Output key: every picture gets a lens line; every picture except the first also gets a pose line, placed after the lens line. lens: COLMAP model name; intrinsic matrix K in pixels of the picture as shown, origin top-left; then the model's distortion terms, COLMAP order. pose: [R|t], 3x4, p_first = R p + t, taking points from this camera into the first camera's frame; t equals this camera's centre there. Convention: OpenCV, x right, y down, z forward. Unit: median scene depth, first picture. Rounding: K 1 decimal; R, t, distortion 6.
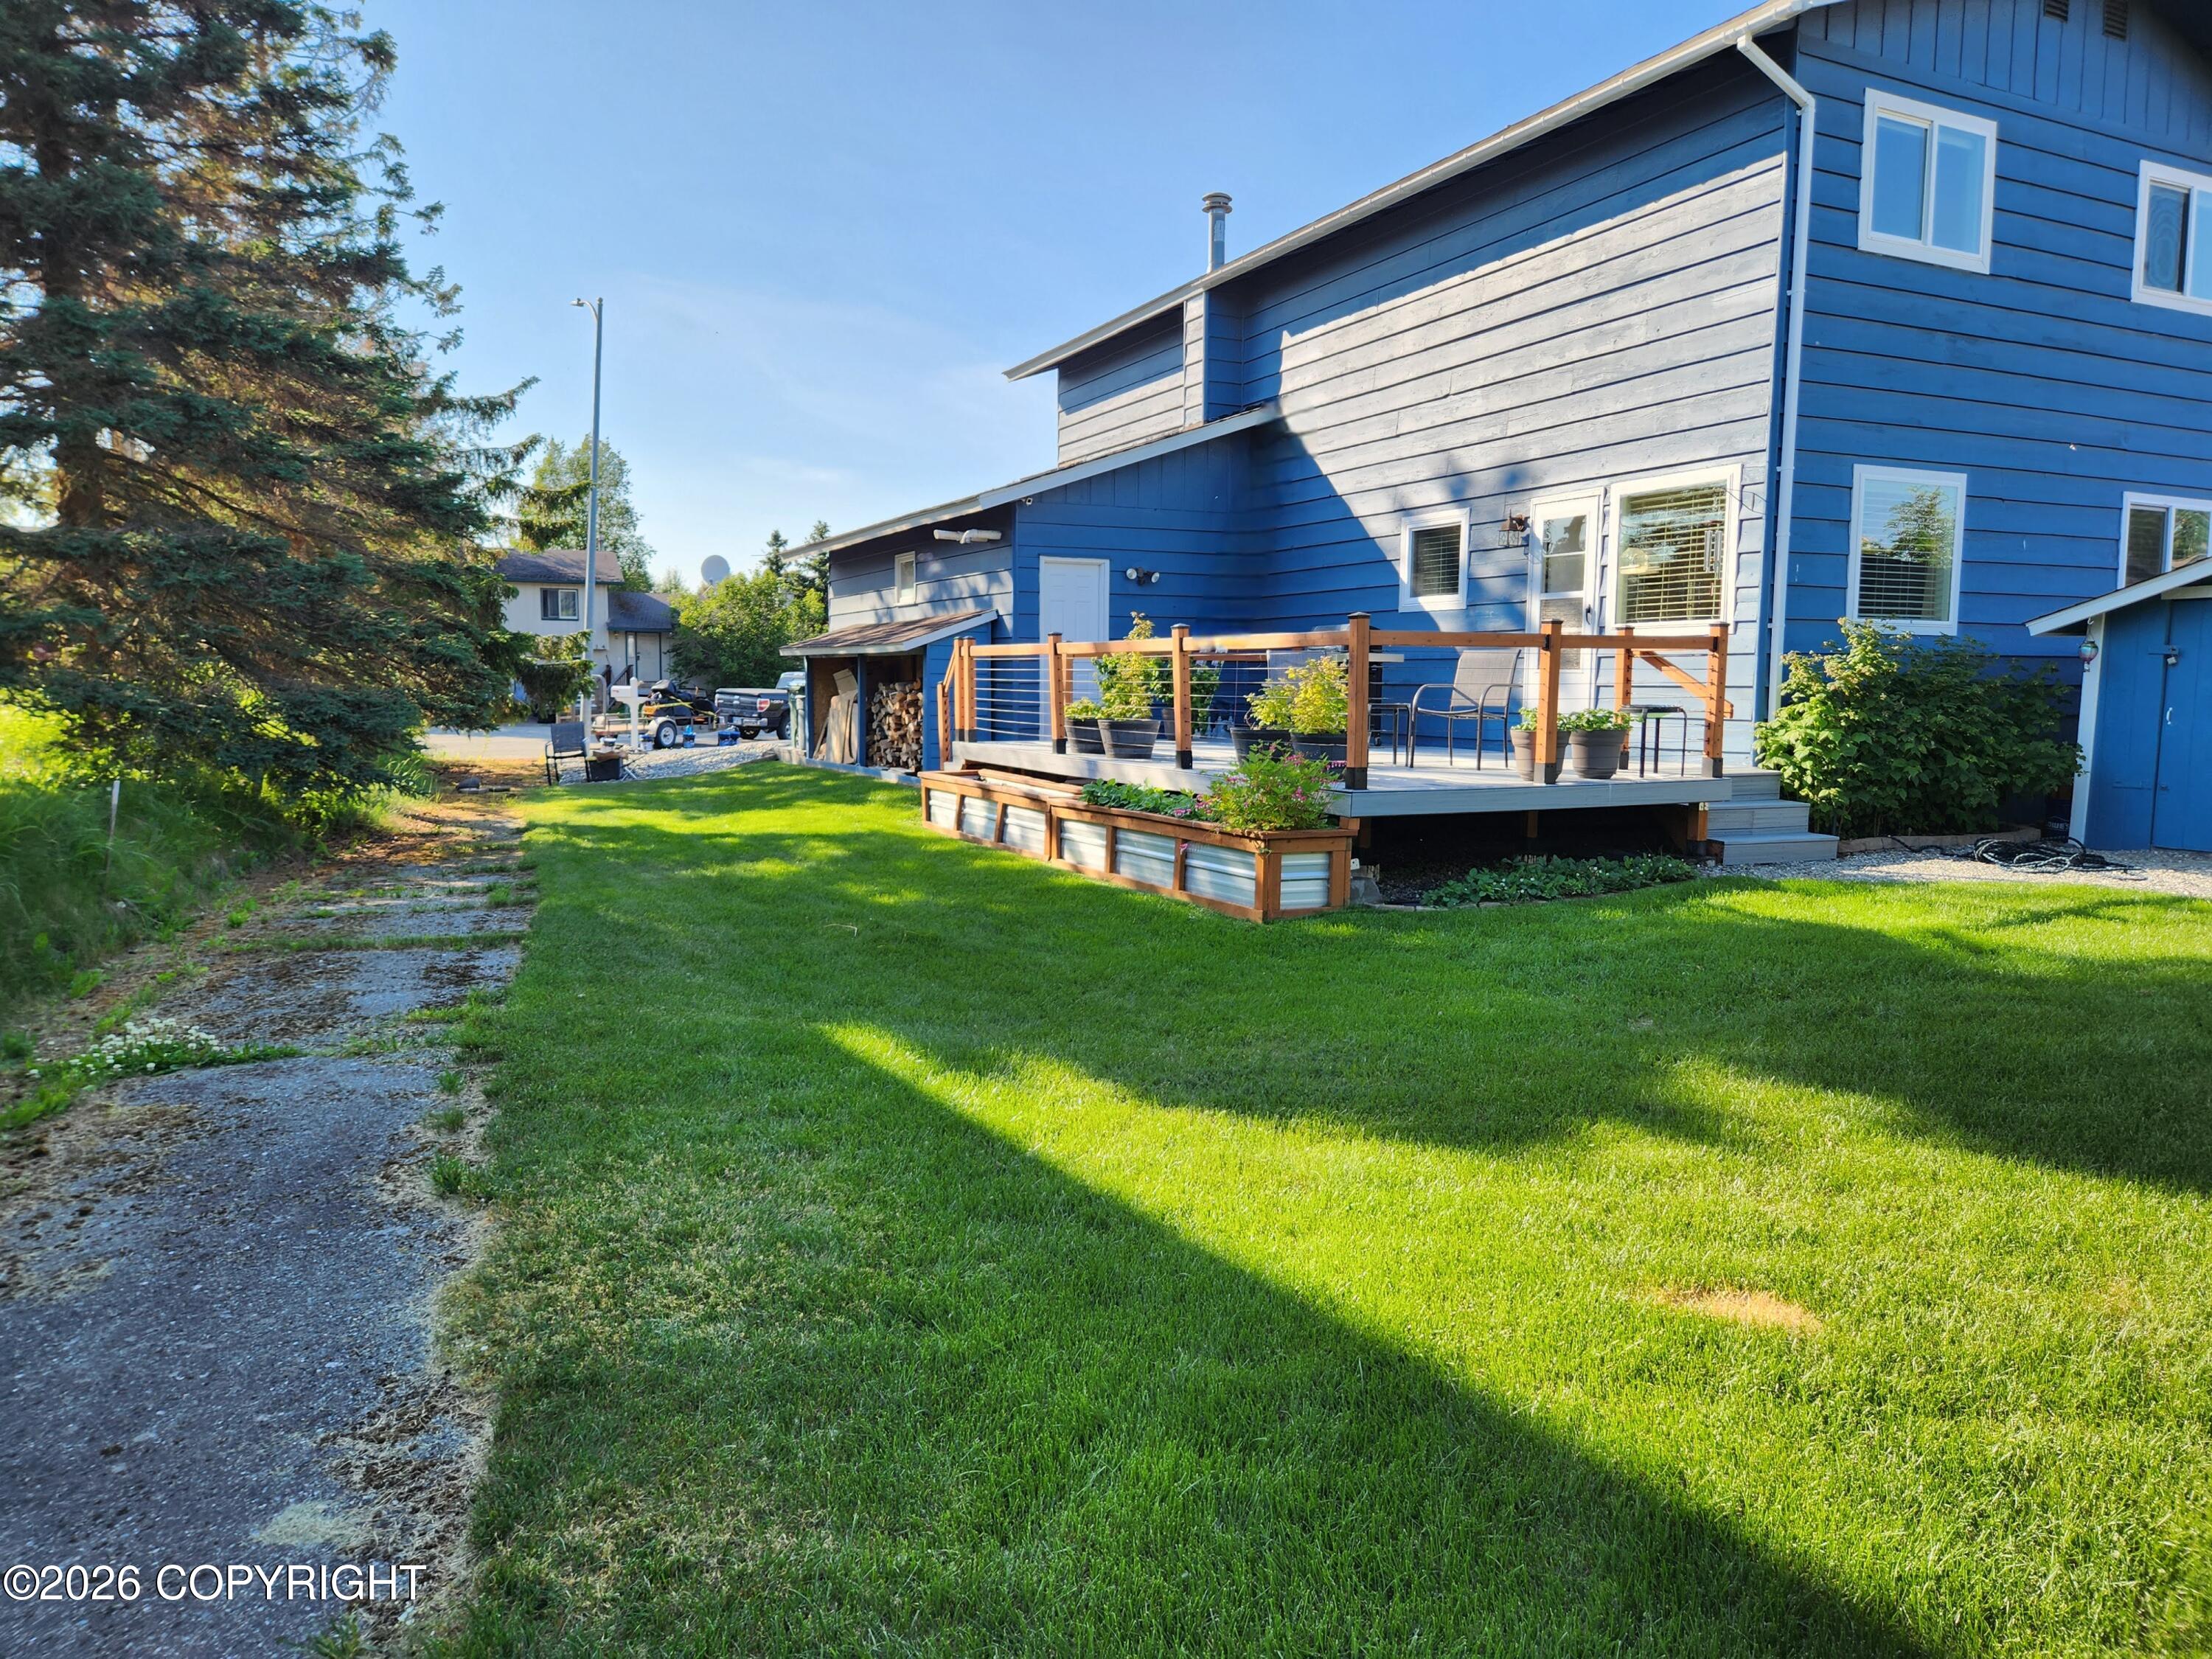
lens RADIAL K [[1477.3, 0, 1100.6], [0, 1477.3, 827.6], [0, 0, 1]] dist [0.050233, -0.039317]
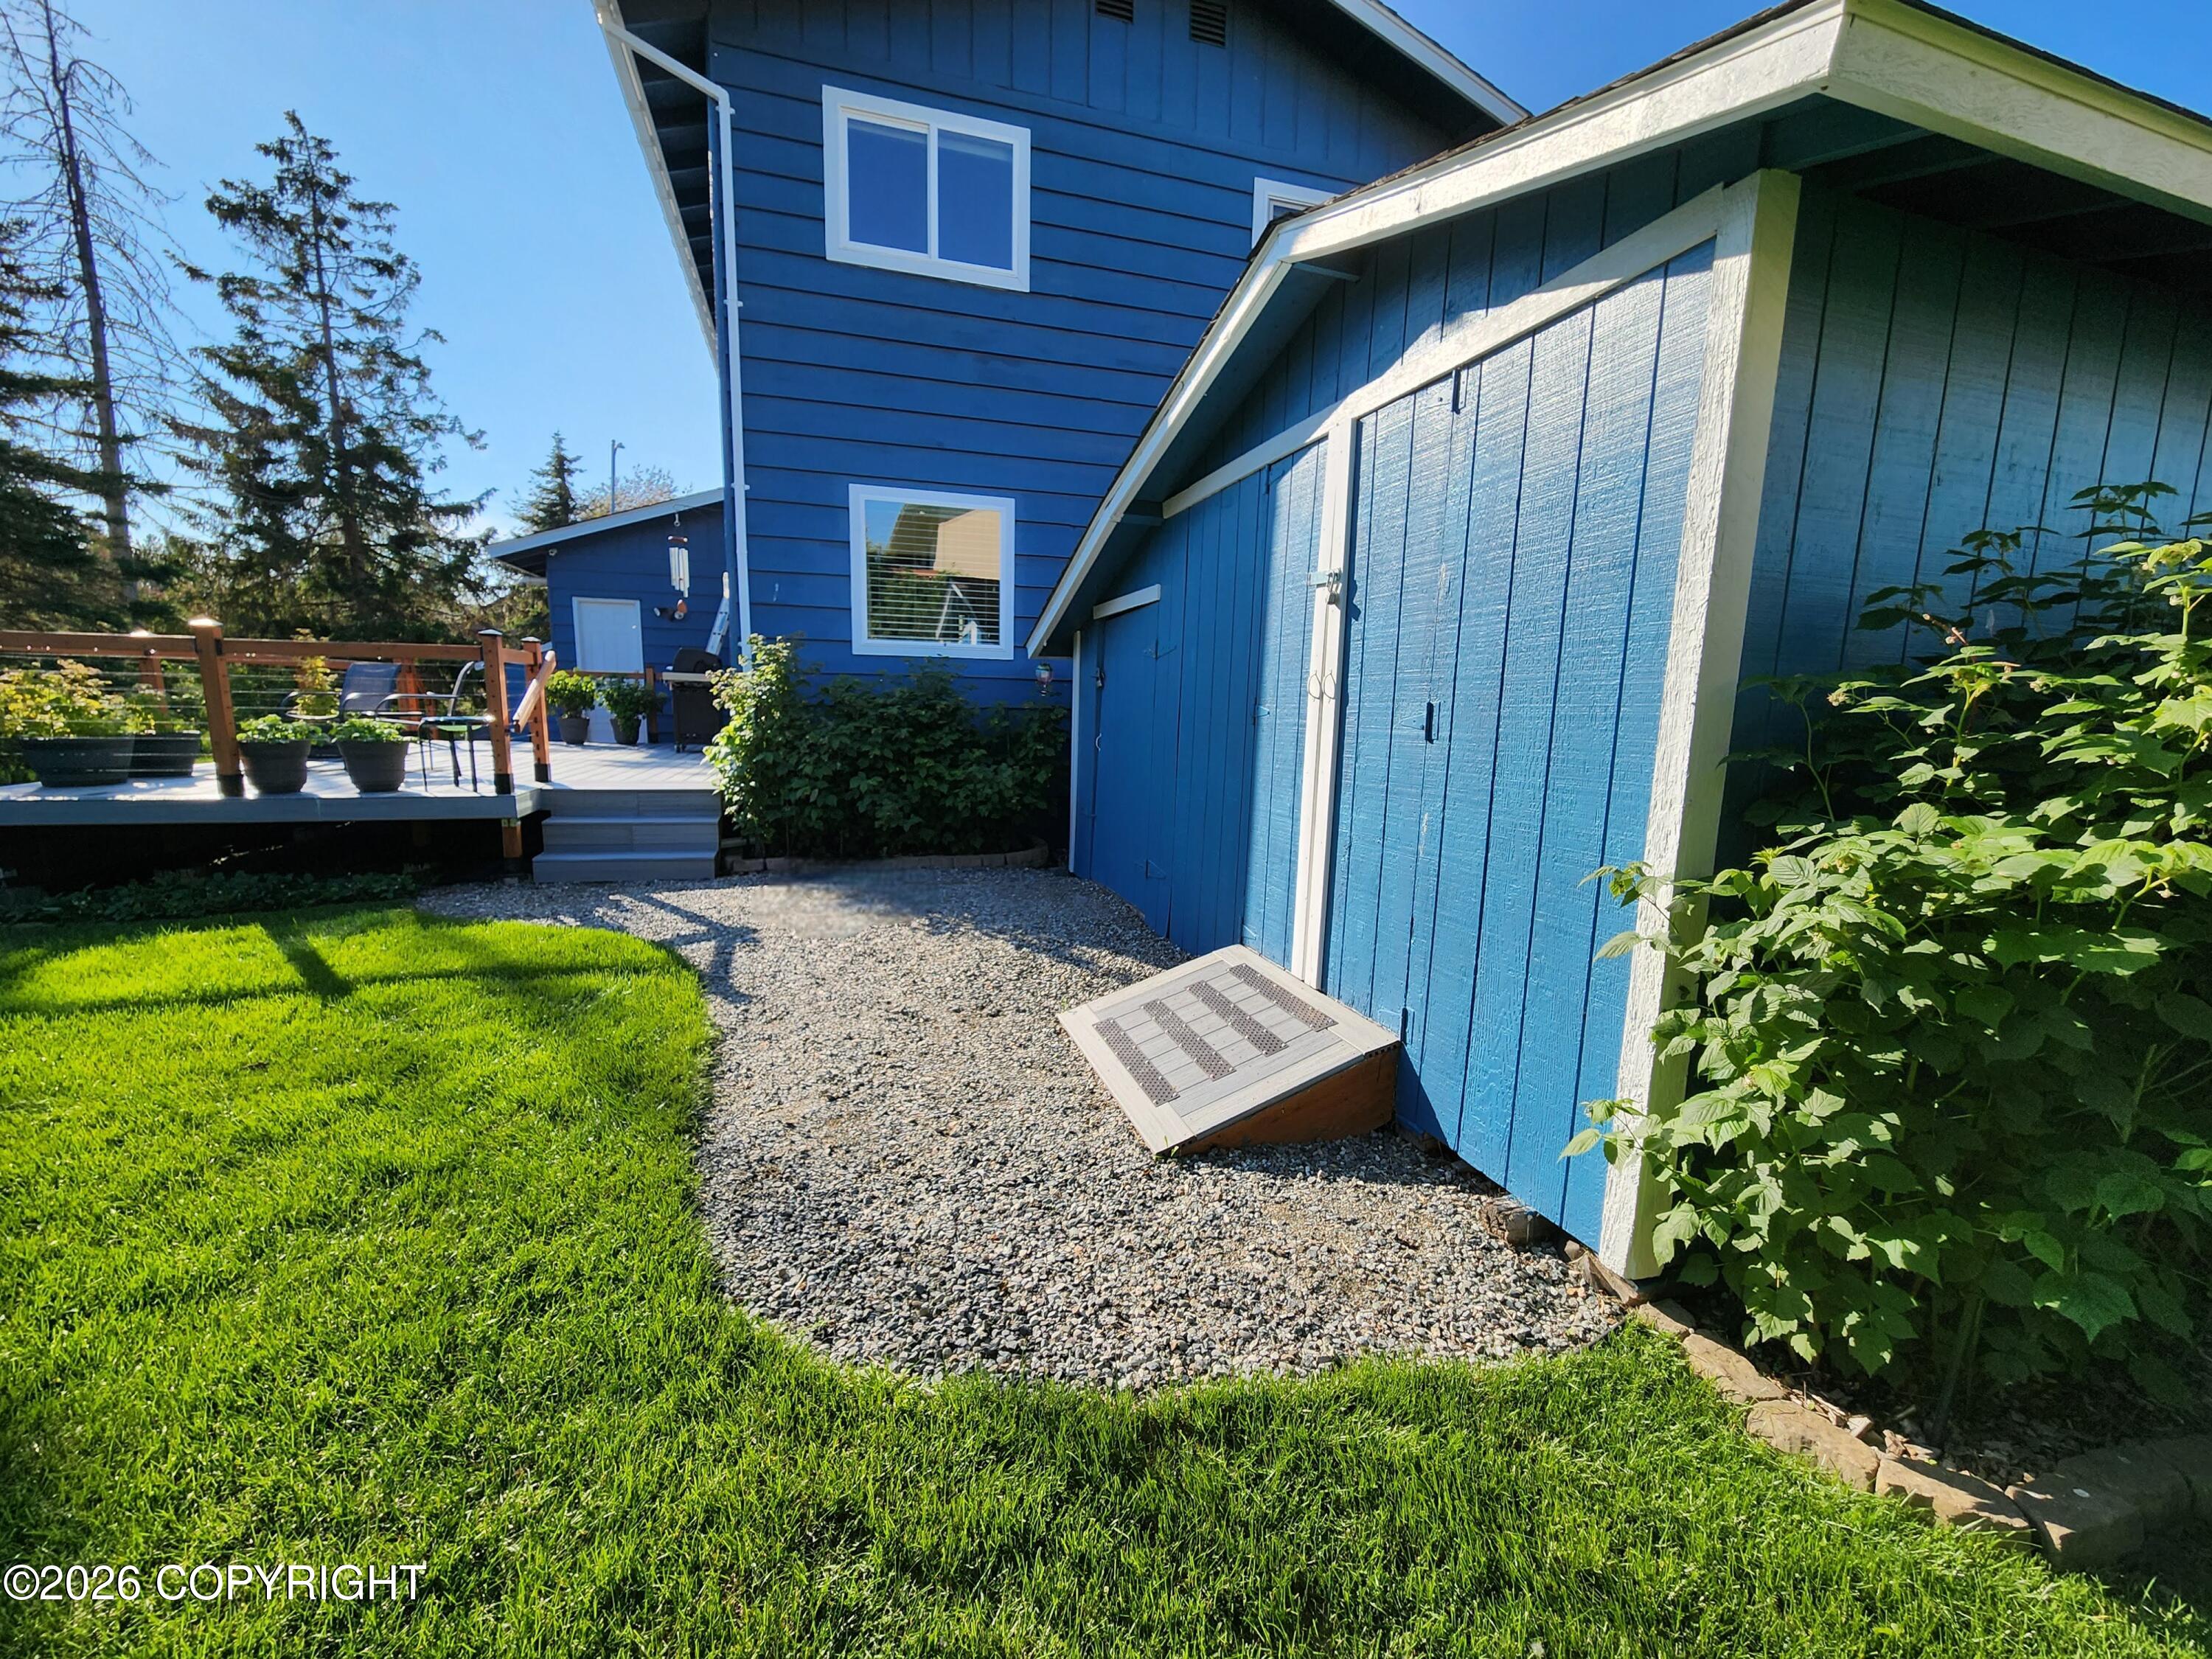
lens RADIAL K [[896.9, 0, 1111.8], [0, 896.9, 851.7], [0, 0, 1]] dist [-0.000145, -0.000813]
pose [[0.987538, 0.040031, -0.152201, 0.793934], [-0.030448, 0.997435, 0.064783, -0.040710], [0.154404, -0.059341, 0.986224, 0.421215]]
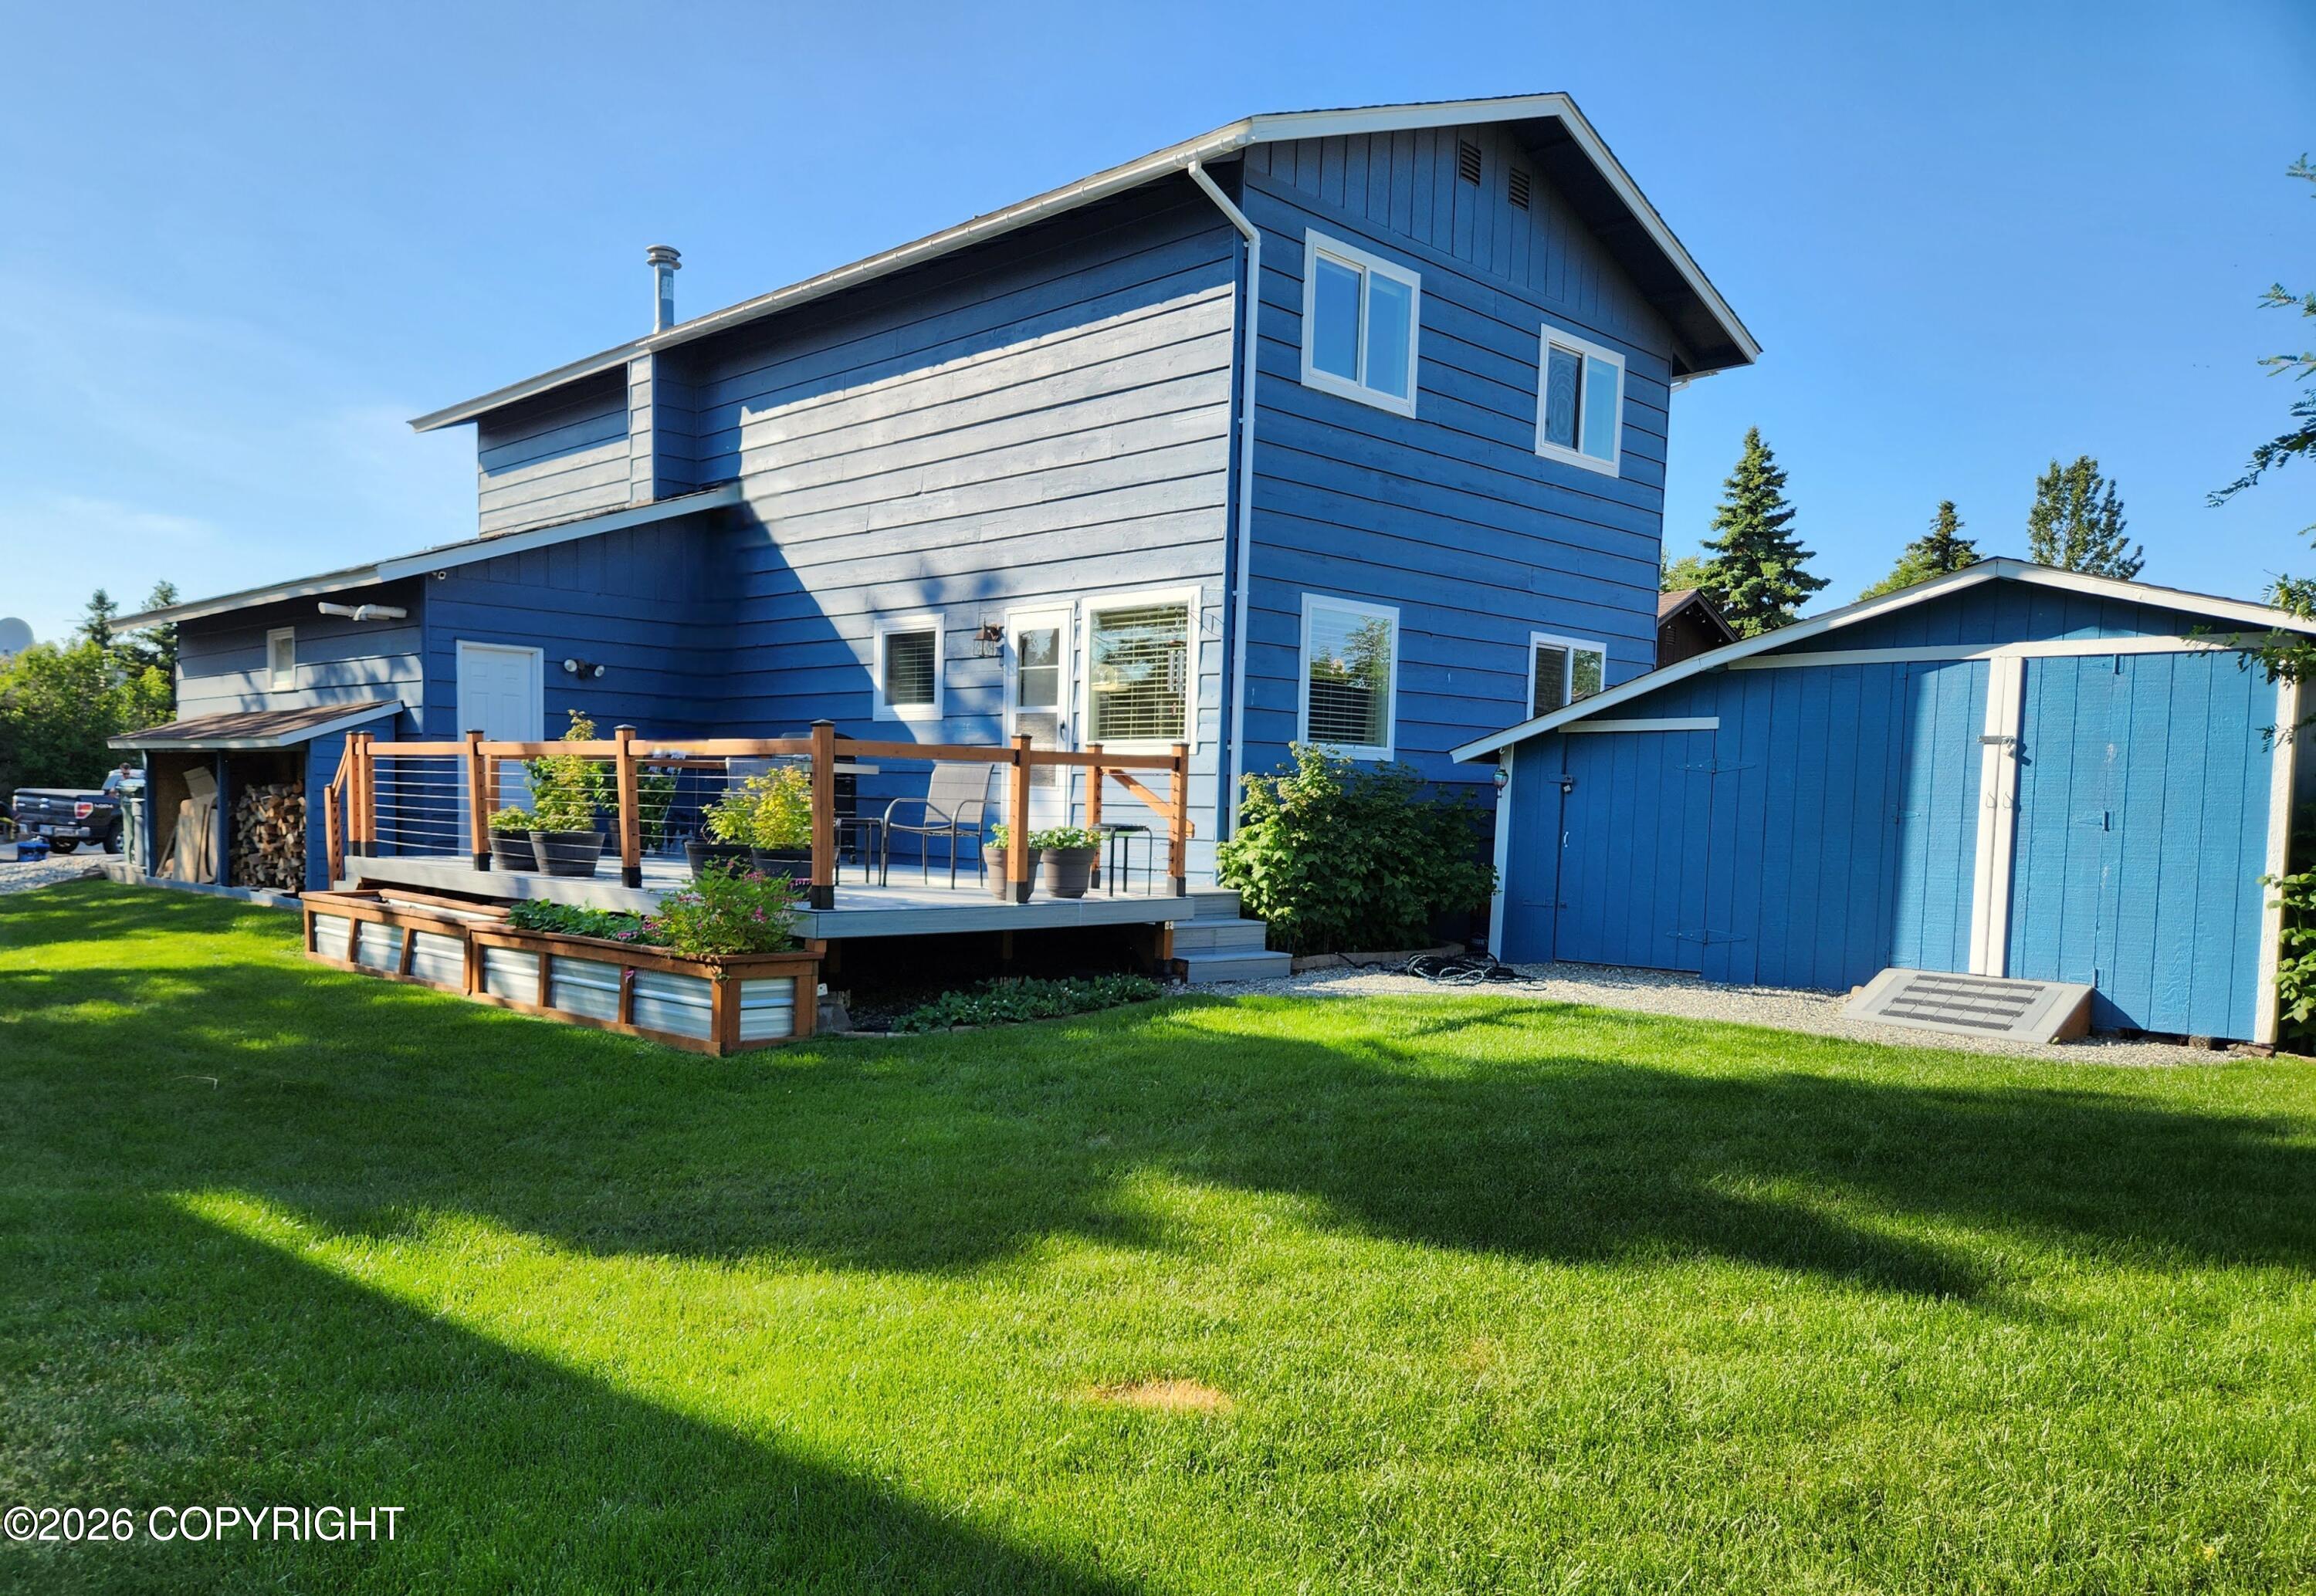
lens RADIAL K [[1649.4, 0, 1078.6], [0, 1649.4, 929.6], [0, 0, 1]] dist [0.066585, -0.056370]
pose [[0.951678, -0.008289, 0.306986, 0.005968], [0.013464, 0.999801, -0.014743, 0.003646], [-0.306803, 0.018164, 0.951600, -0.032872]]
